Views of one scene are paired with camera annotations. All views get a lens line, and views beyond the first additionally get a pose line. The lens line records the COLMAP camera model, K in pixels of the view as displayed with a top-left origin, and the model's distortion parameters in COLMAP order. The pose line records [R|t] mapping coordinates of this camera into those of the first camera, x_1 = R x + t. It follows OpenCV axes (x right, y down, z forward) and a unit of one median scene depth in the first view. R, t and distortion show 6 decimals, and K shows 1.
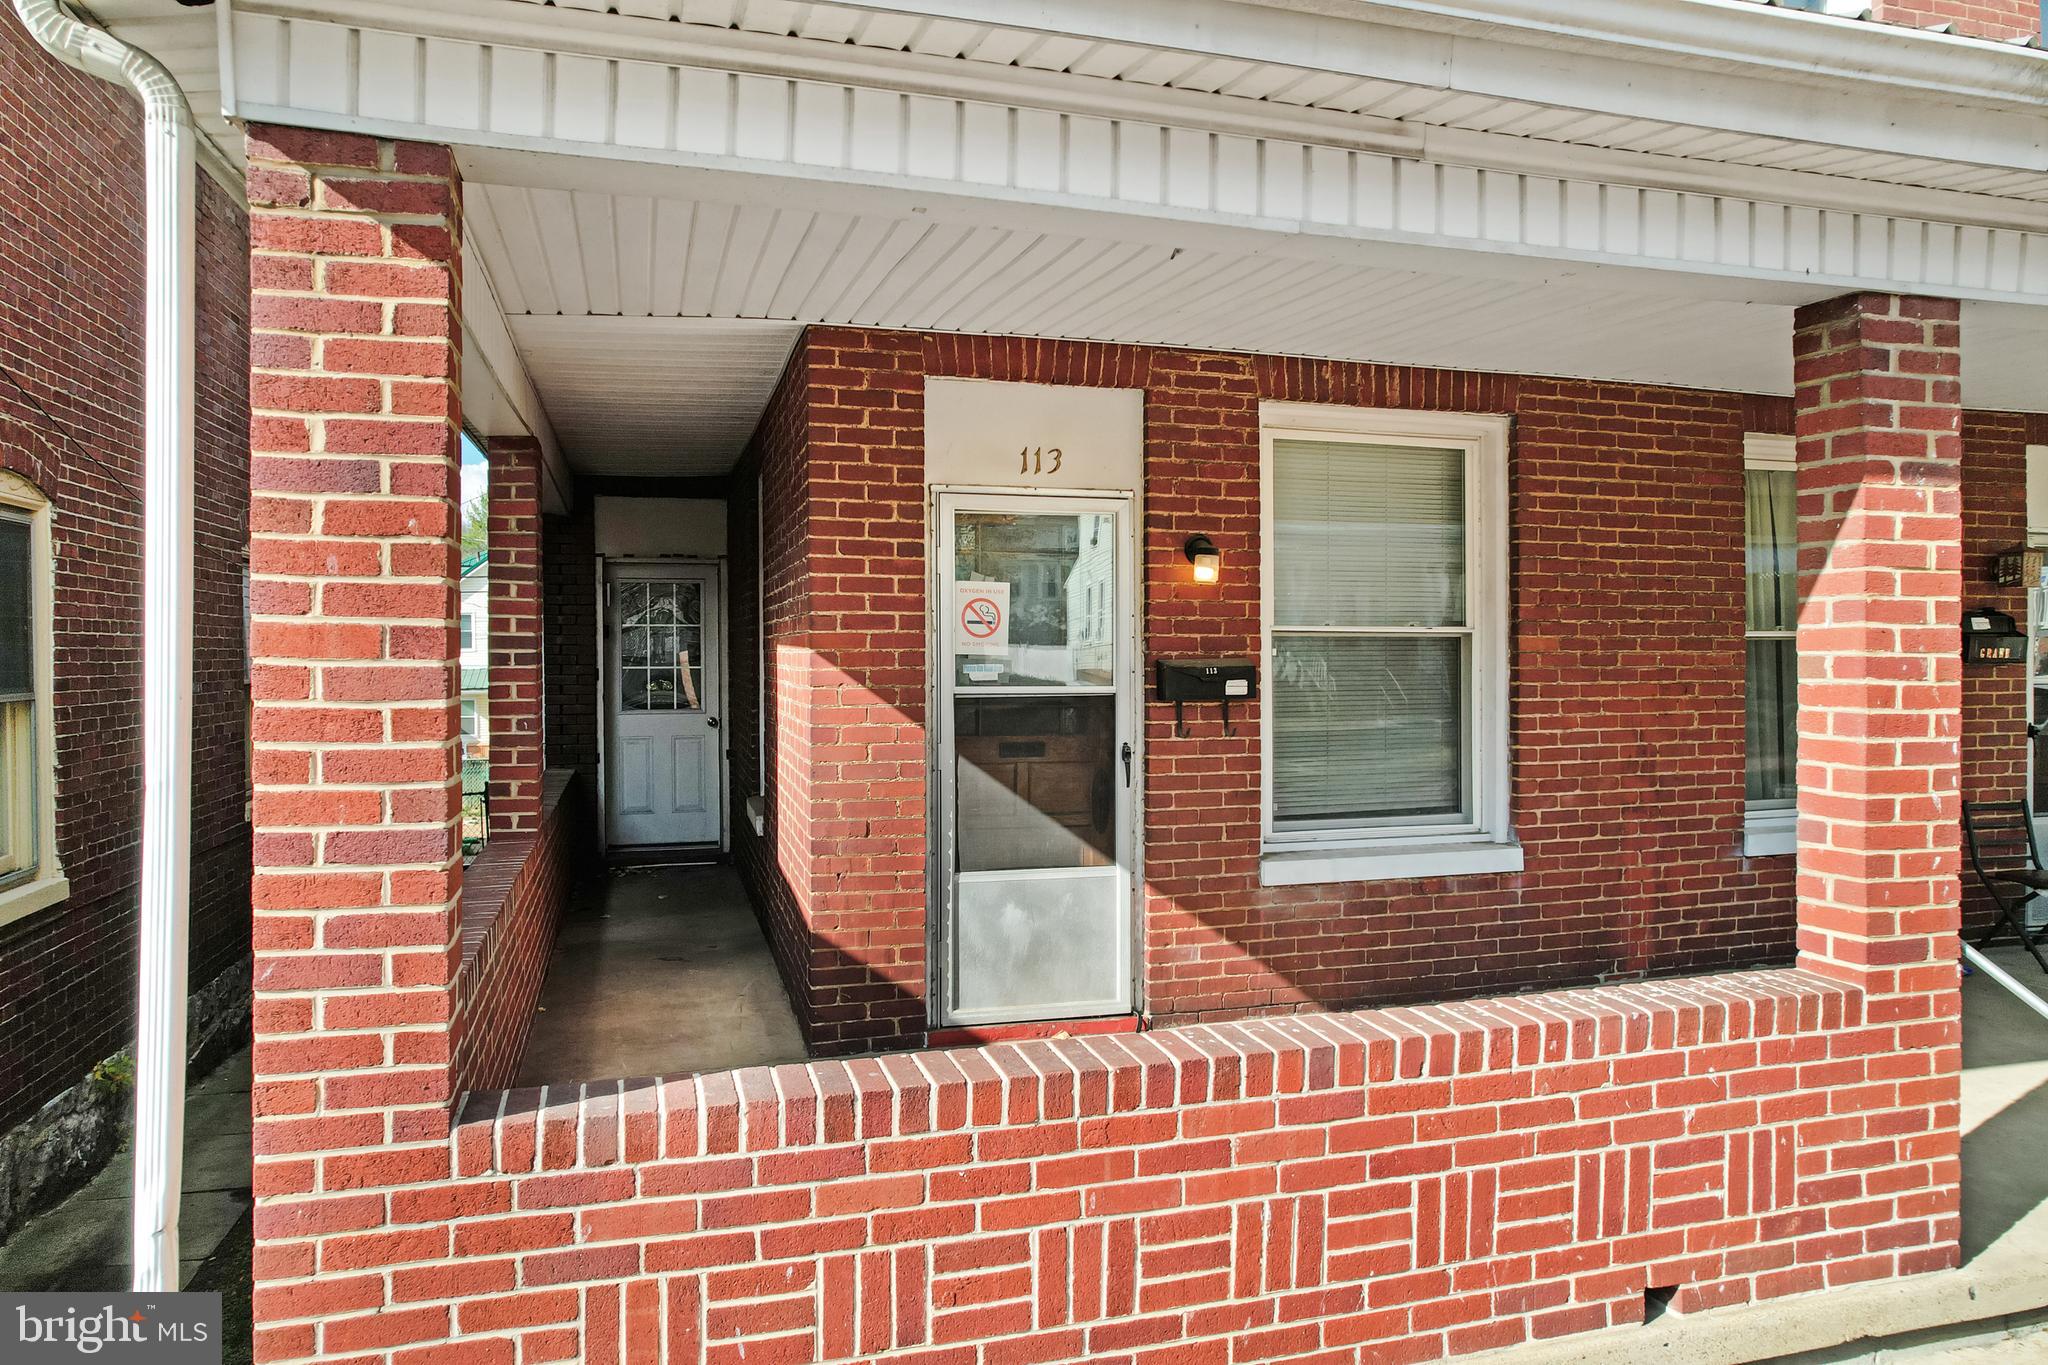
lens RADIAL K [[1352.0, 0, 1024.0], [0, 1352.0, 682.5], [0, 0, 1]] dist [-0.083299, 0.073058]
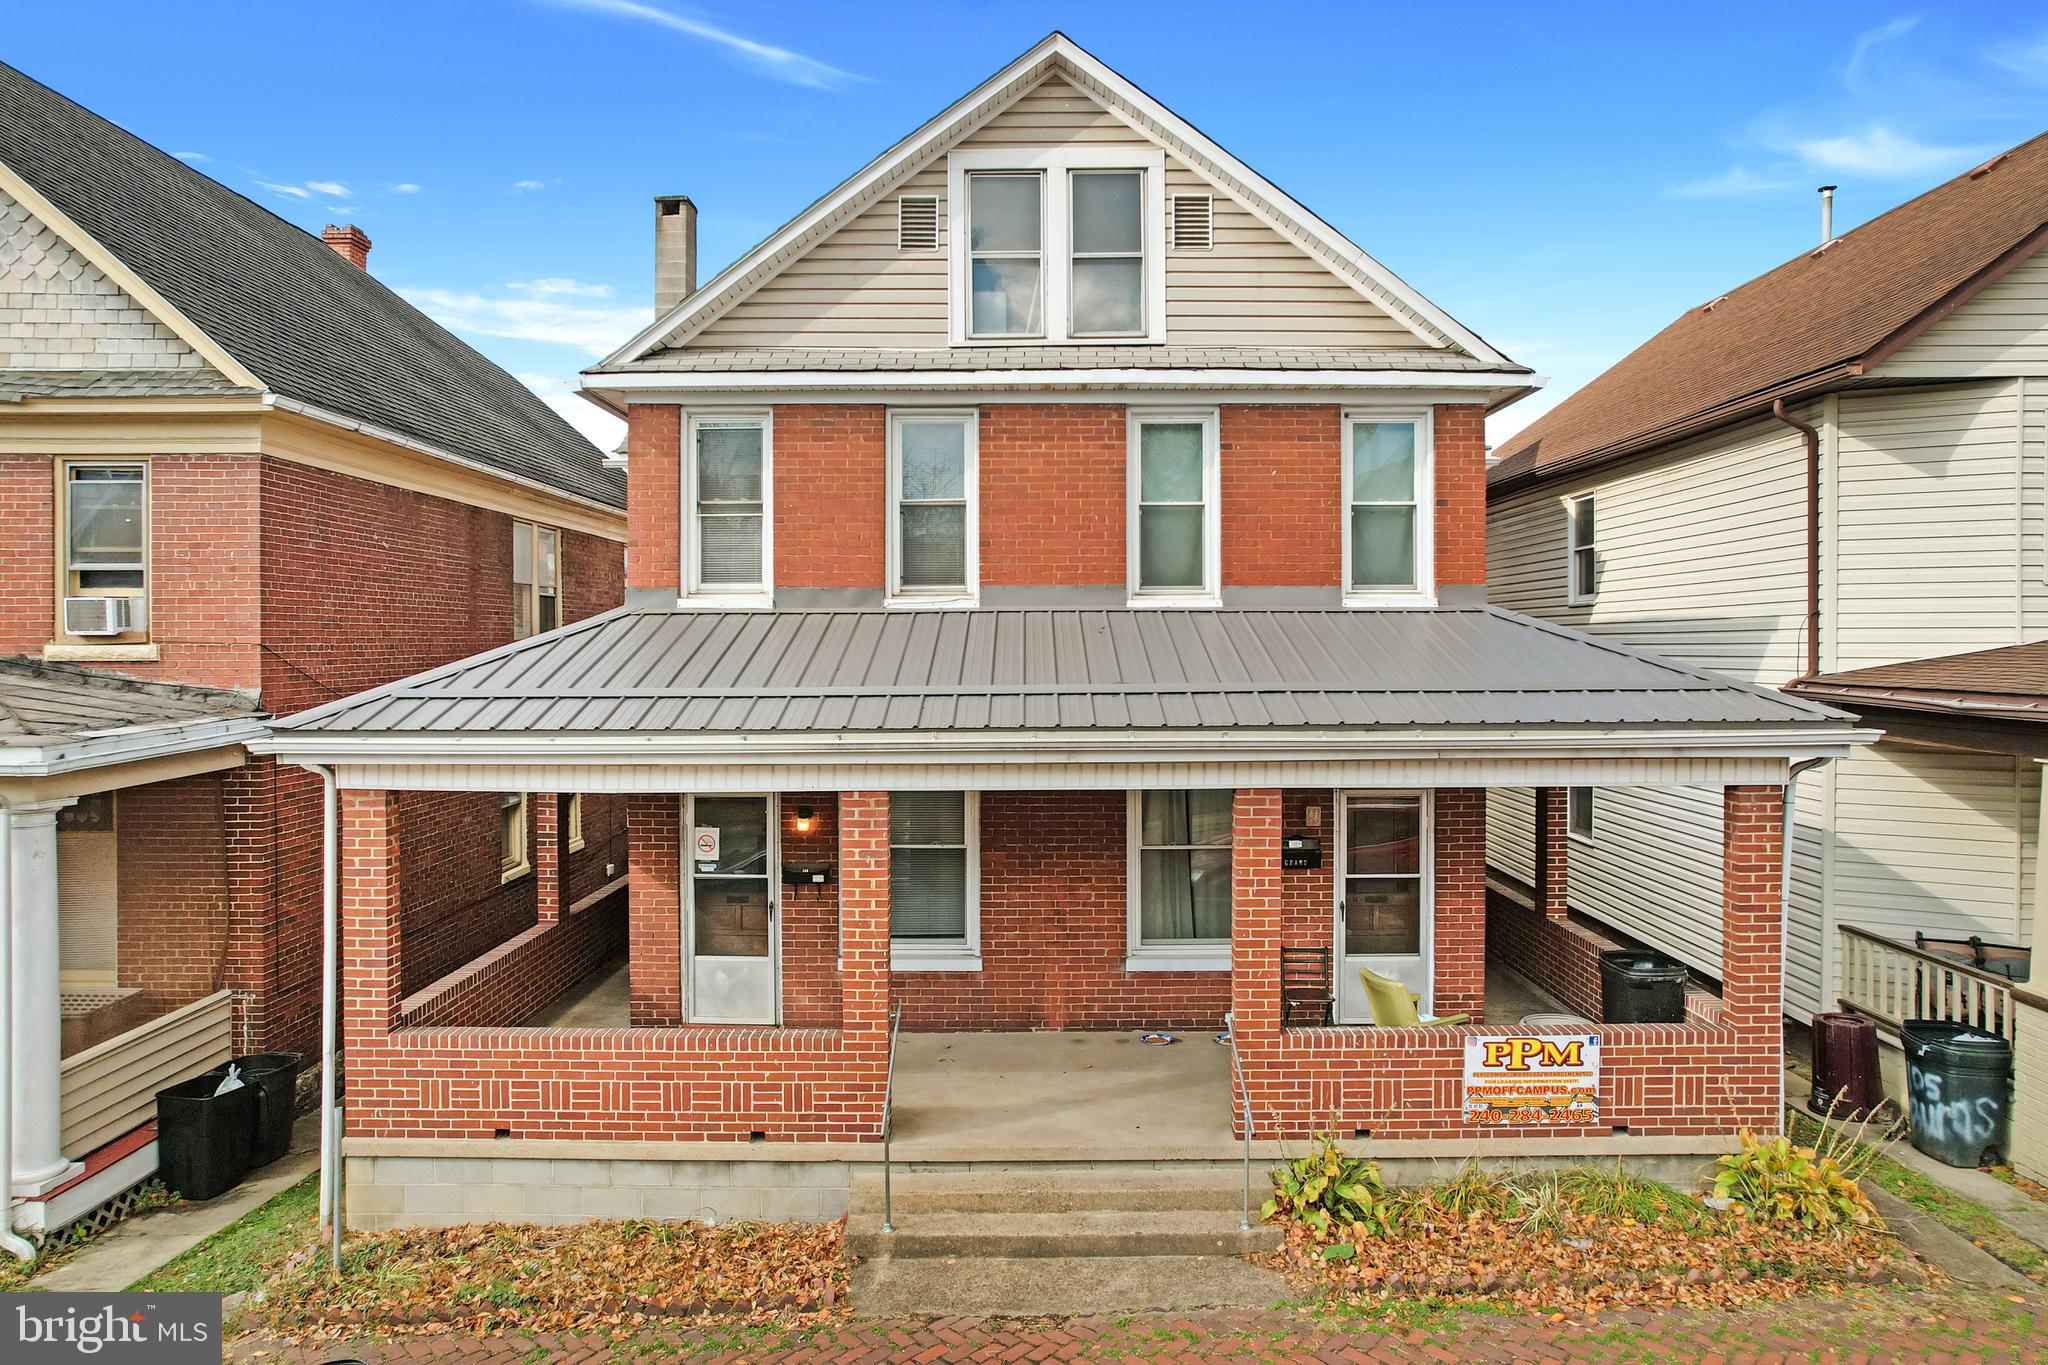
lens RADIAL K [[1365.1, 0, 1014.9], [0, 1365.1, 655.6], [0, 0, 1]] dist [-0.086098, 0.062435]
pose [[0.953274, -0.000384, -0.302108, 1.845550], [-0.003028, 0.999937, -0.010823, -0.546682], [0.302093, 0.011232, 0.953212, -1.626694]]
